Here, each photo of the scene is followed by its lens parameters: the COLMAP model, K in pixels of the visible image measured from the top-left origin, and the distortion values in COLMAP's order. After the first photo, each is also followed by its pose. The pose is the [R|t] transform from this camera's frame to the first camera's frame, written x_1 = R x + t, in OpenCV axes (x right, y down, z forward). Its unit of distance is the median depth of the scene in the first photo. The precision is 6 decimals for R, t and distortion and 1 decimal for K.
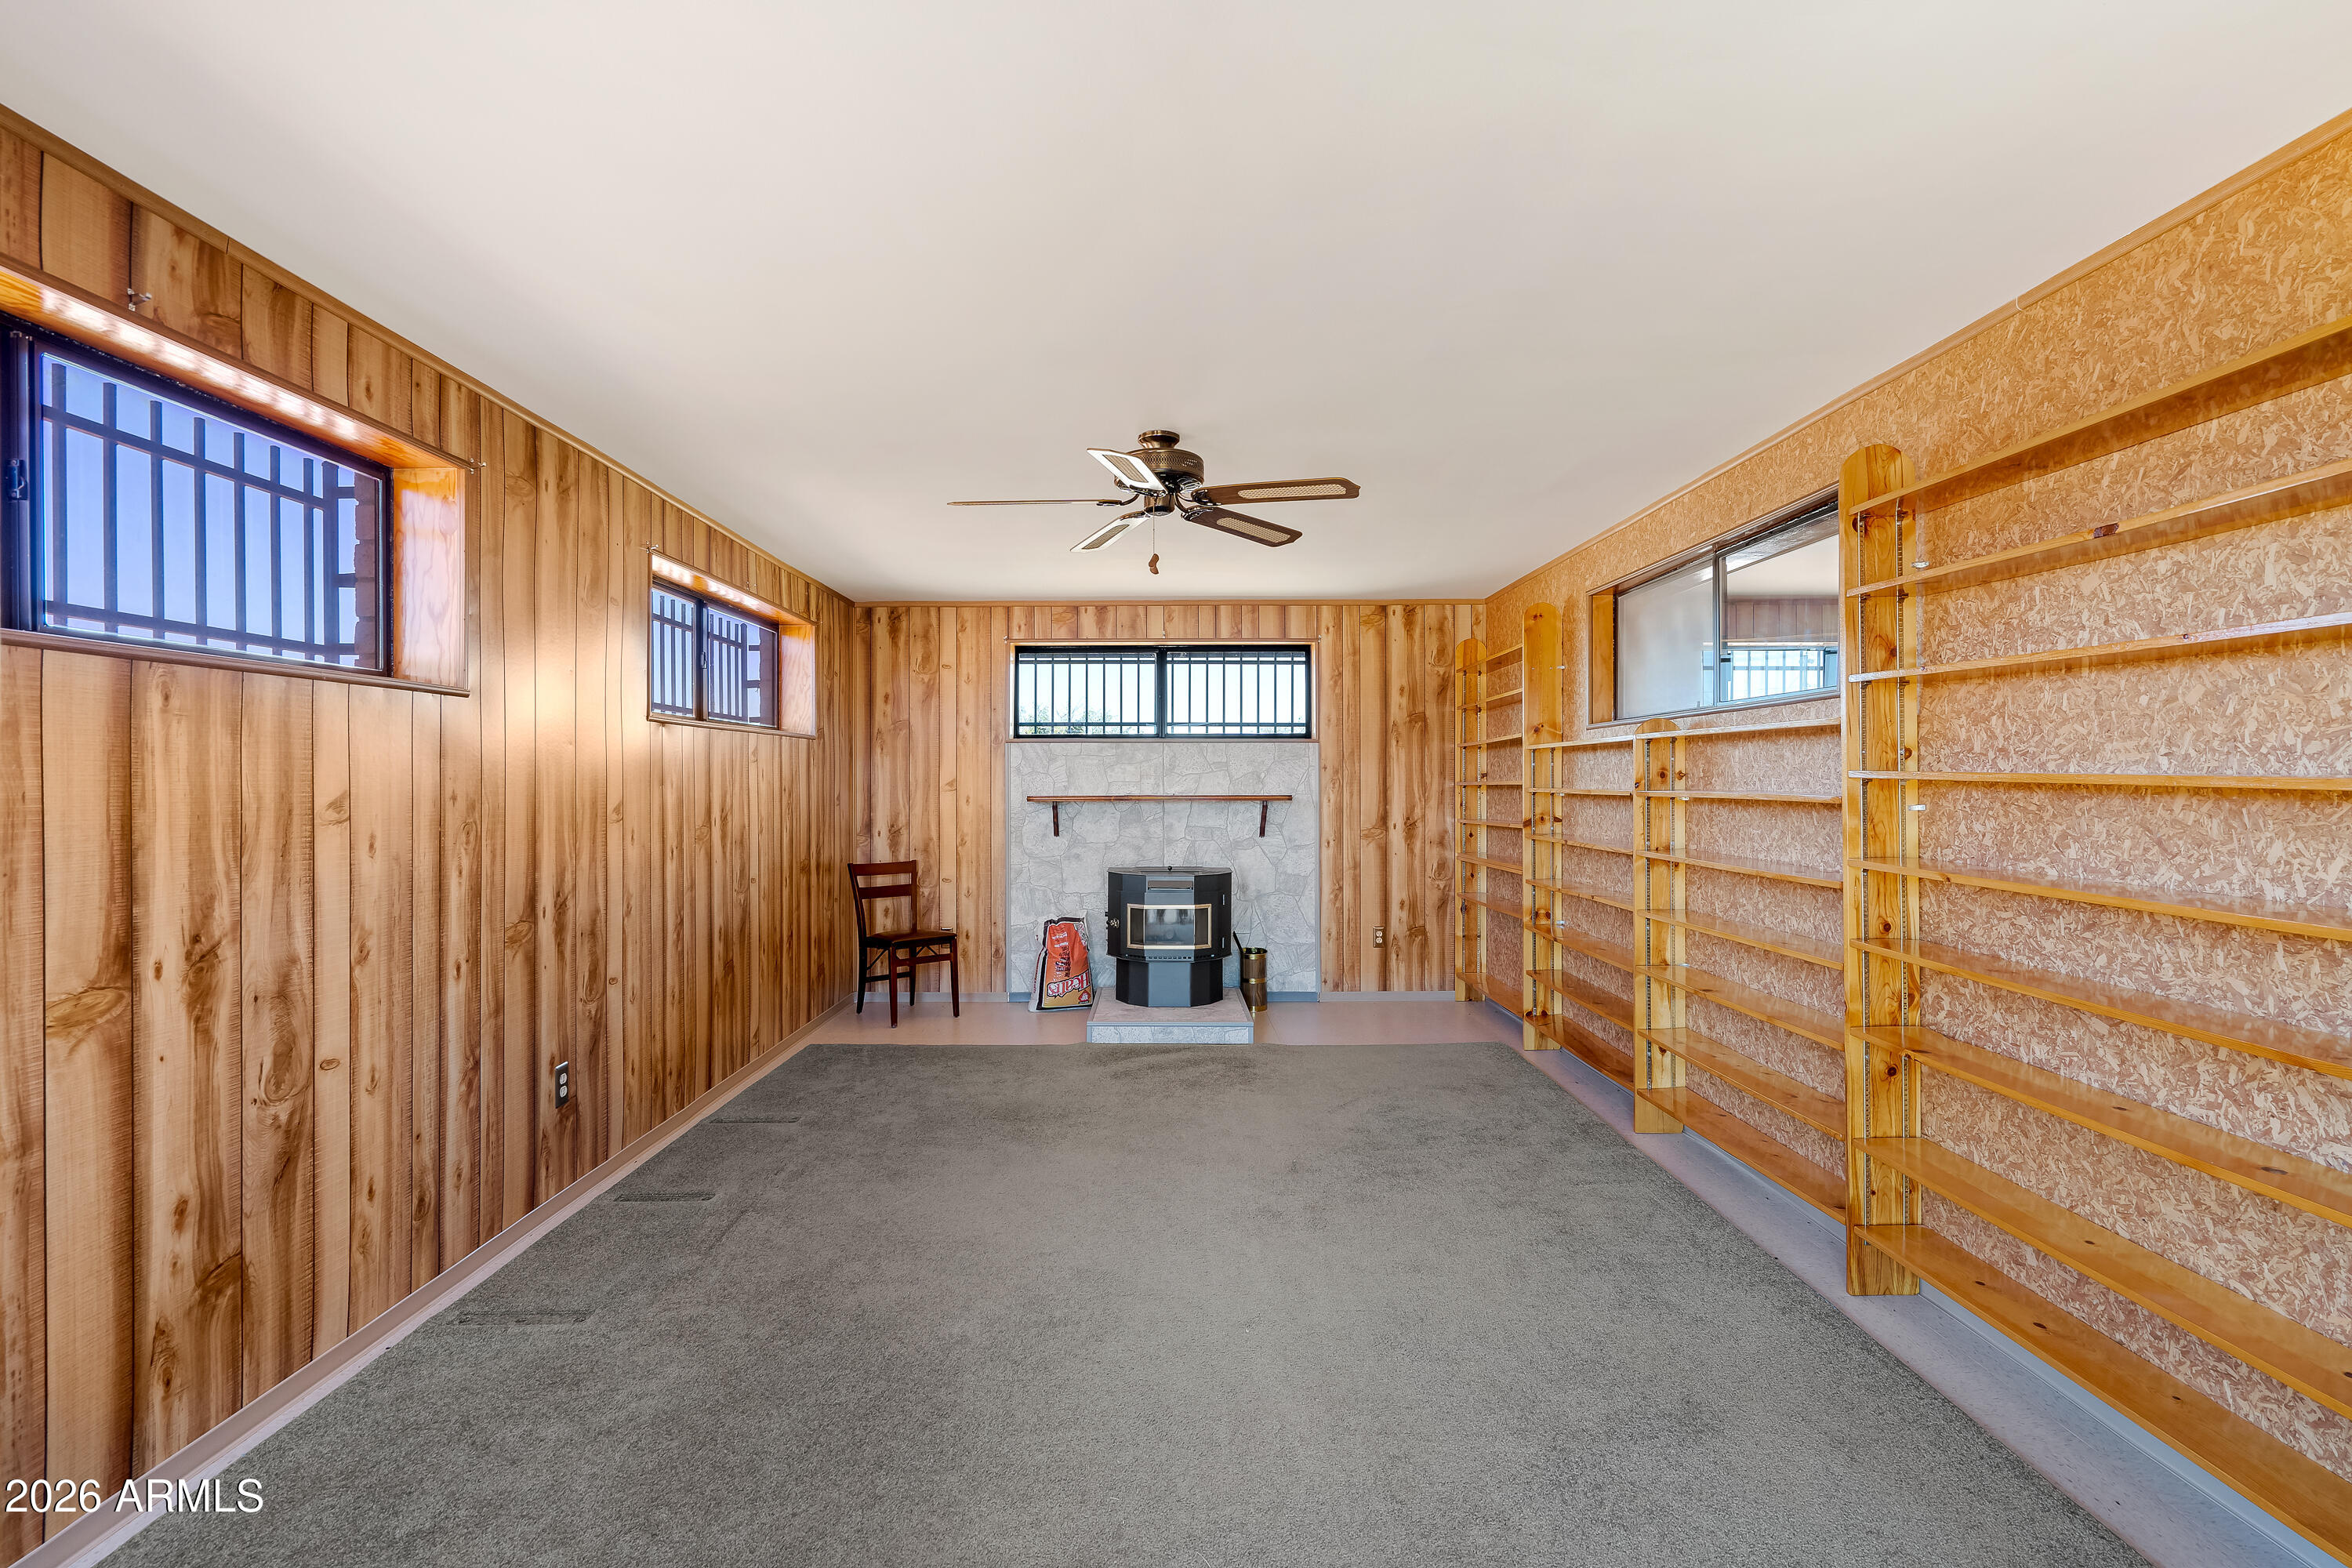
lens RADIAL K [[1088.7, 0, 1176.0], [0, 1088.7, 784.0], [0, 0, 1]] dist [-0.003941, 0.000104]
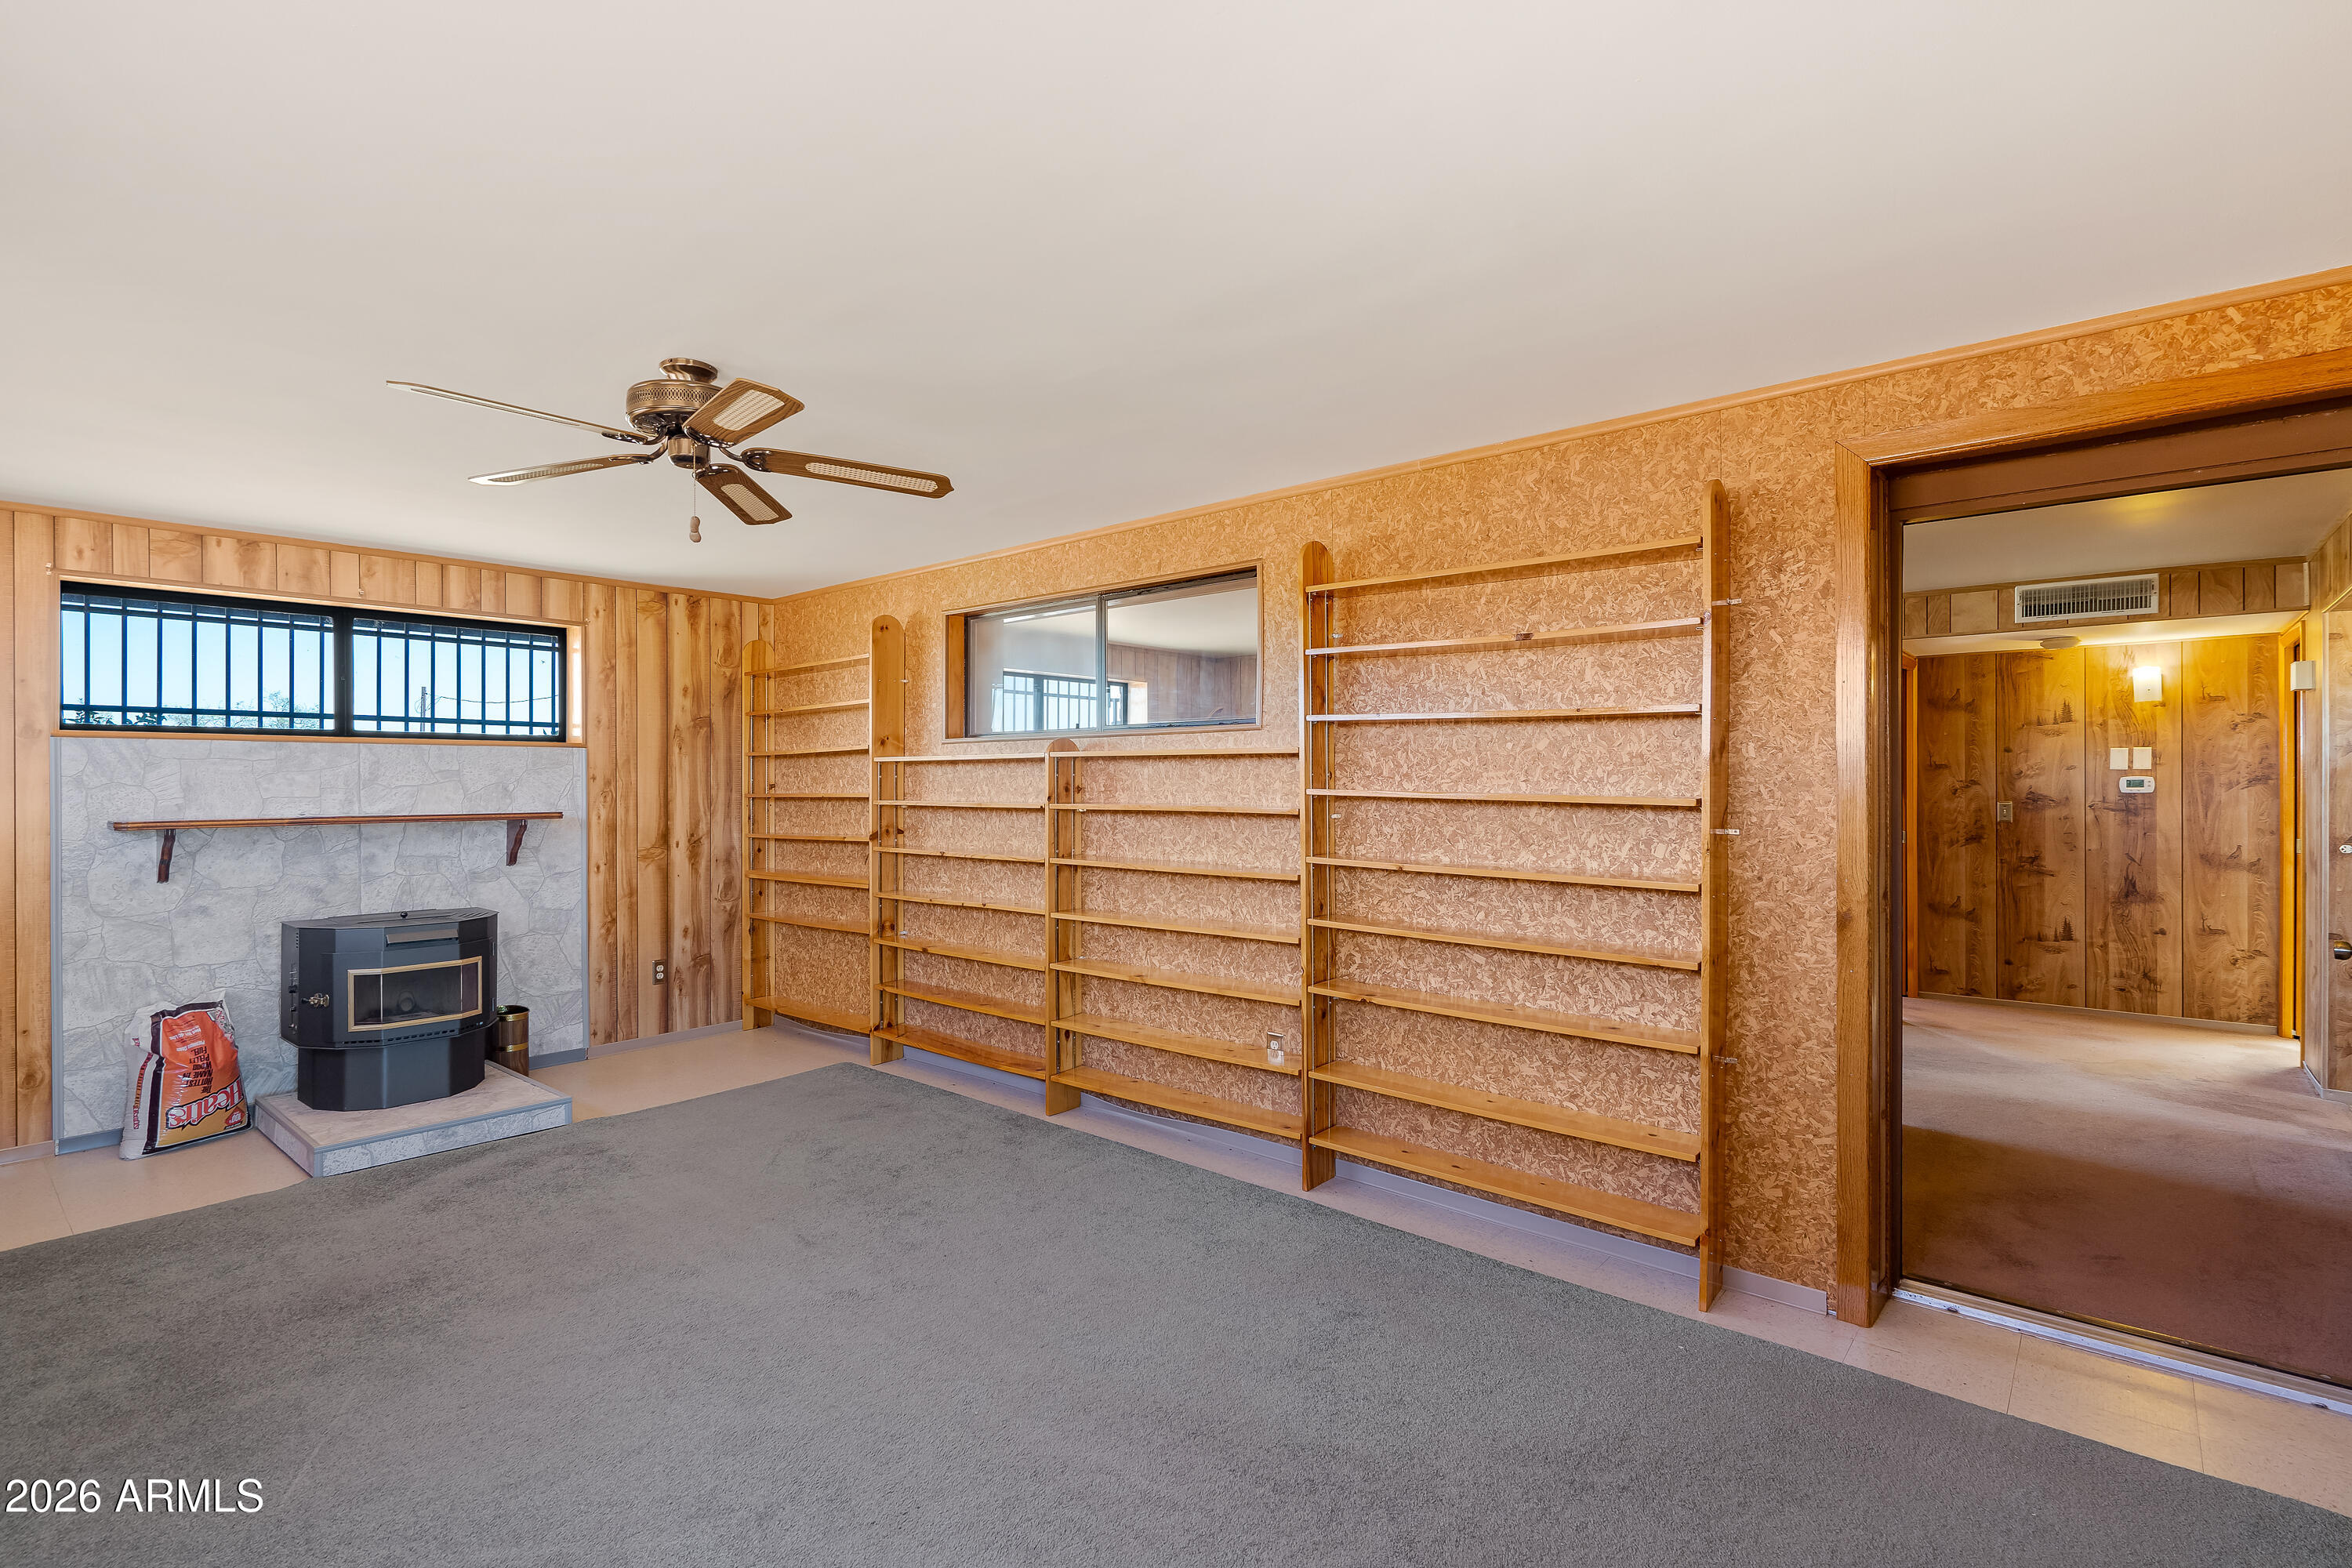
lens RADIAL K [[1097.6, 0, 1176.1], [0, 1097.6, 788.4], [0, 0, 1]] dist [-0.020098, 0.006568]
pose [[0.650072, -0.005622, 0.759852, -0.219477], [0.004075, 0.999984, 0.003912, -0.008644], [-0.759862, 0.000553, 0.650085, 0.122120]]
